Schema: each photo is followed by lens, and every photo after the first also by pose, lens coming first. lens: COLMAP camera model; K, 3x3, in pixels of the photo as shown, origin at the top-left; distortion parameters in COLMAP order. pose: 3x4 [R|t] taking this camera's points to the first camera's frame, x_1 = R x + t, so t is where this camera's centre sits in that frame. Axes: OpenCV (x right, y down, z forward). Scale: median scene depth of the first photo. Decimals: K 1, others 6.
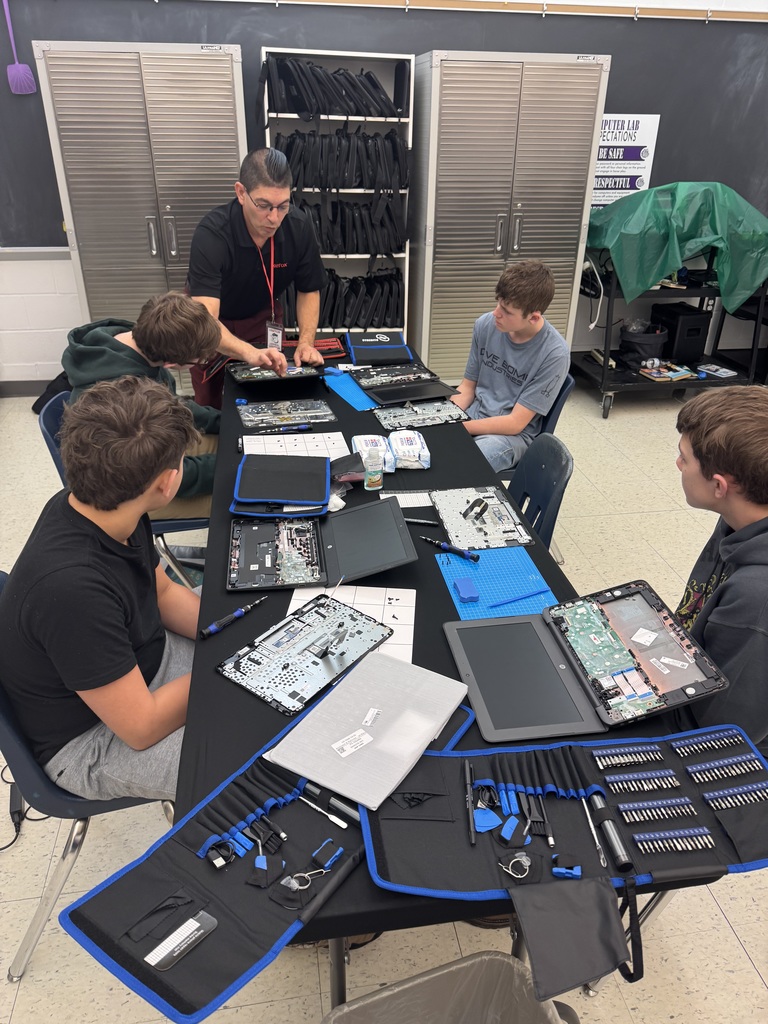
lens RADIAL K [[729.0, 0, 393.7], [0, 729.0, 510.7], [0, 0, 1]] dist [0.054845, -0.080633]
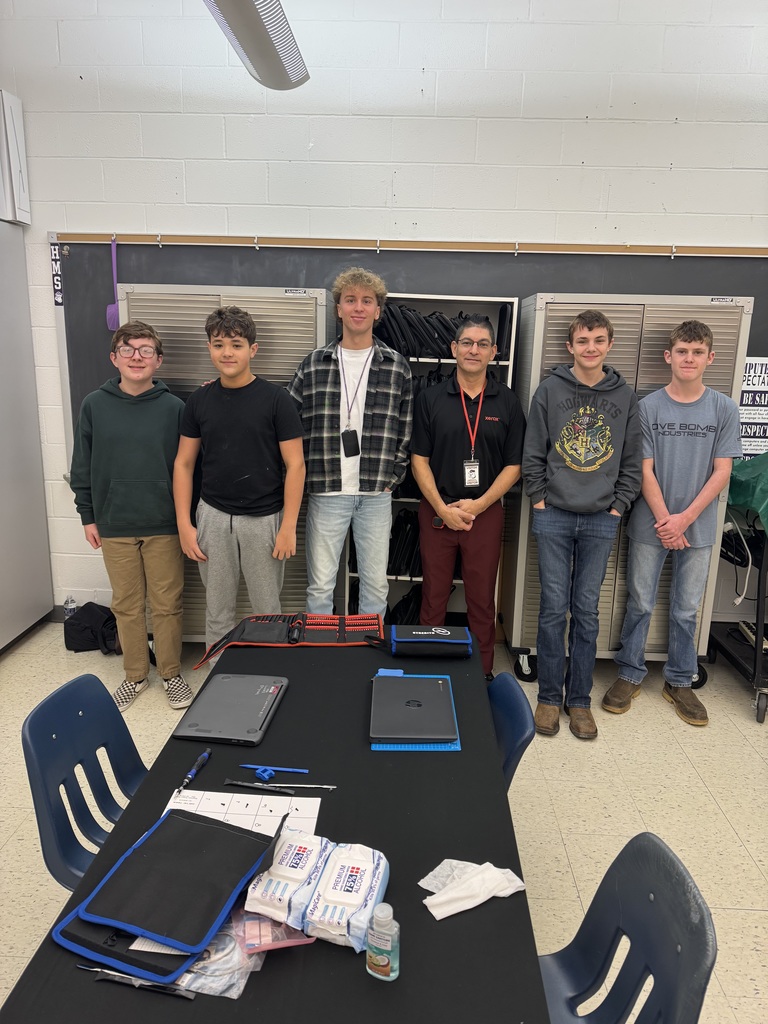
lens RADIAL K [[733.9, 0, 384.0], [0, 733.9, 512.0], [0, 0, 1]] dist [0.036542, -0.038254]
pose [[0.978748, 0.053886, -0.197862, 0.058129], [-0.104181, 0.961728, -0.253426, -0.117304], [0.176633, 0.268654, 0.946903, 0.180663]]
